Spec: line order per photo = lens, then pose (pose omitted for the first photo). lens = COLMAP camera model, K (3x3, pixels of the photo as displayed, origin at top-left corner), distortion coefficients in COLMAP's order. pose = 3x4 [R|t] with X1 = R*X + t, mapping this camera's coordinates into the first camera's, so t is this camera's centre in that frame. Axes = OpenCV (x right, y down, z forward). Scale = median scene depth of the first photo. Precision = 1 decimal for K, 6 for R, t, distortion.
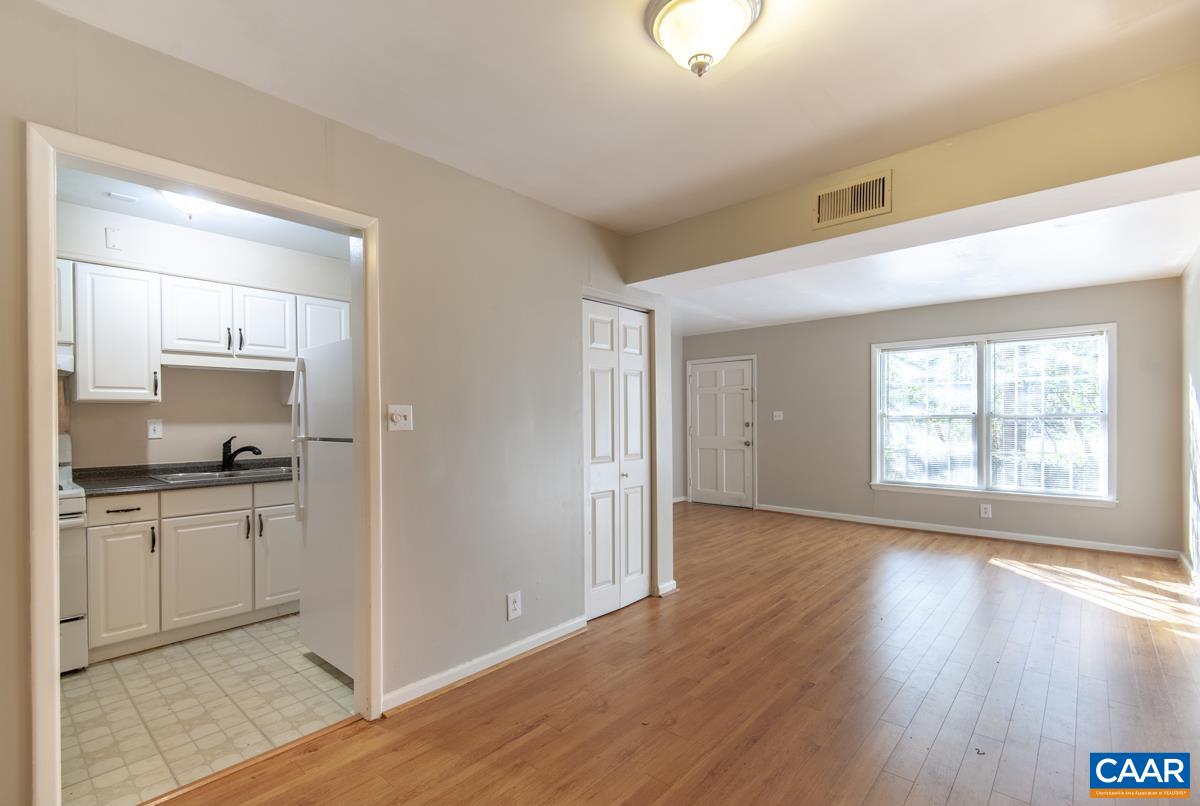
lens RADIAL K [[545.7, 0, 566.5], [0, 545.7, 419.6], [0, 0, 1]] dist [0.019613, -0.011200]
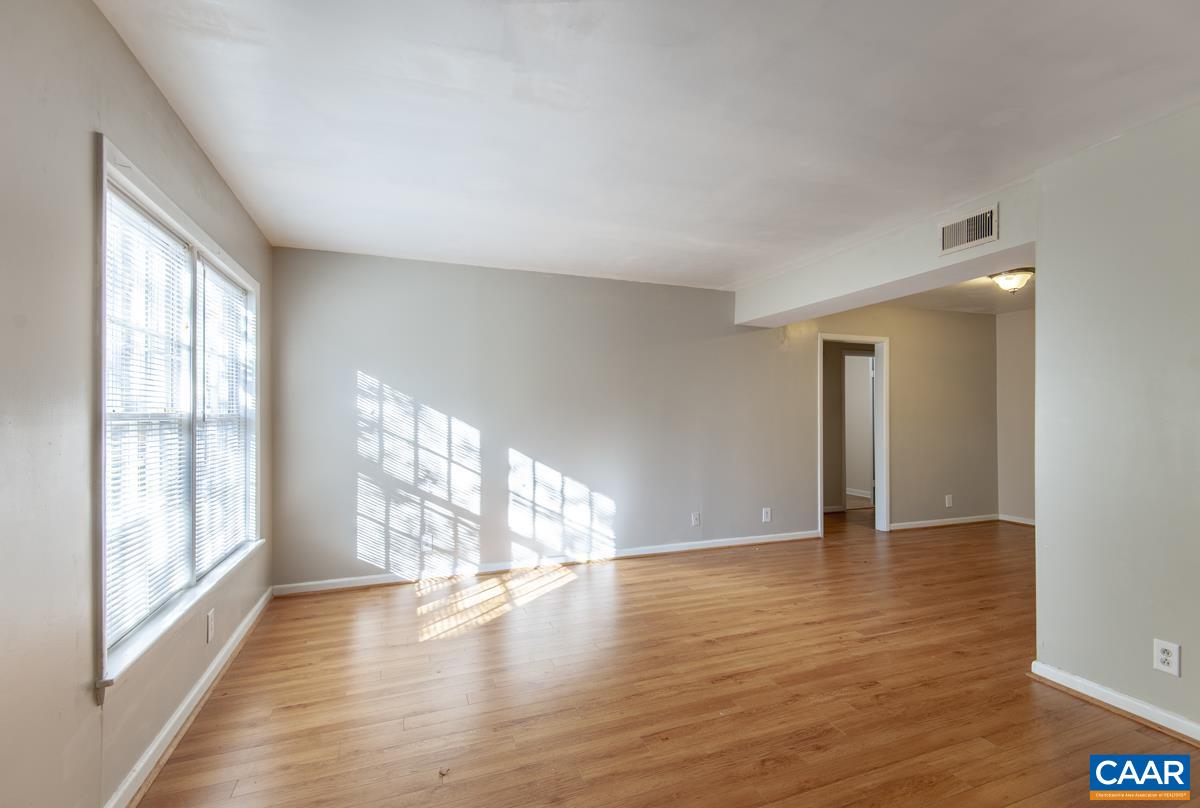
lens RADIAL K [[545.7, 0, 604.6], [0, 545.7, 424.7], [0, 0, 1]] dist [0.019613, -0.011200]
pose [[-0.900519, 0.002410, 0.434810, 0.263229], [0.010910, 0.999795, 0.017055, -0.007174], [-0.434680, 0.020102, -0.900361, 1.269303]]
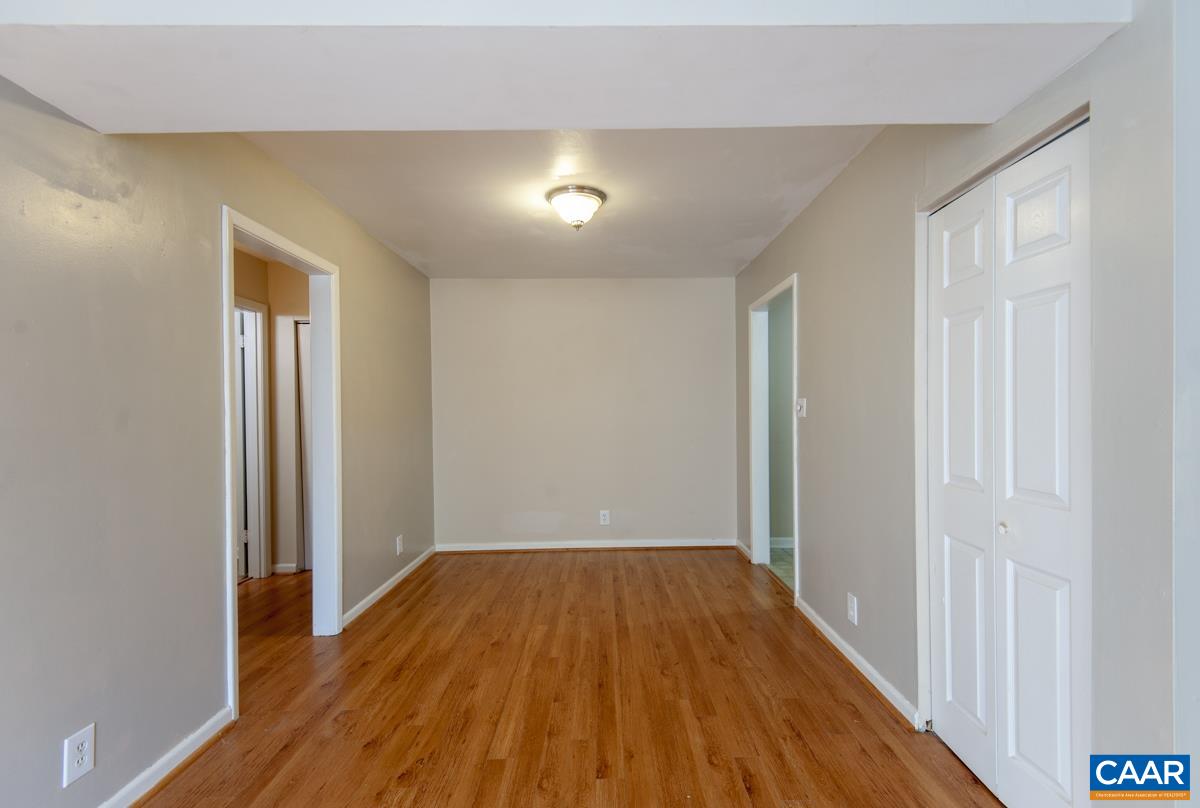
lens RADIAL K [[545.7, 0, 621.2], [0, 545.7, 418.4], [0, 0, 1]] dist [0.019613, -0.011200]
pose [[-0.701454, 0.026711, -0.712214, 0.423485], [0.015104, 0.999630, 0.022614, -0.006408], [0.712554, 0.005105, -0.701599, 0.692219]]
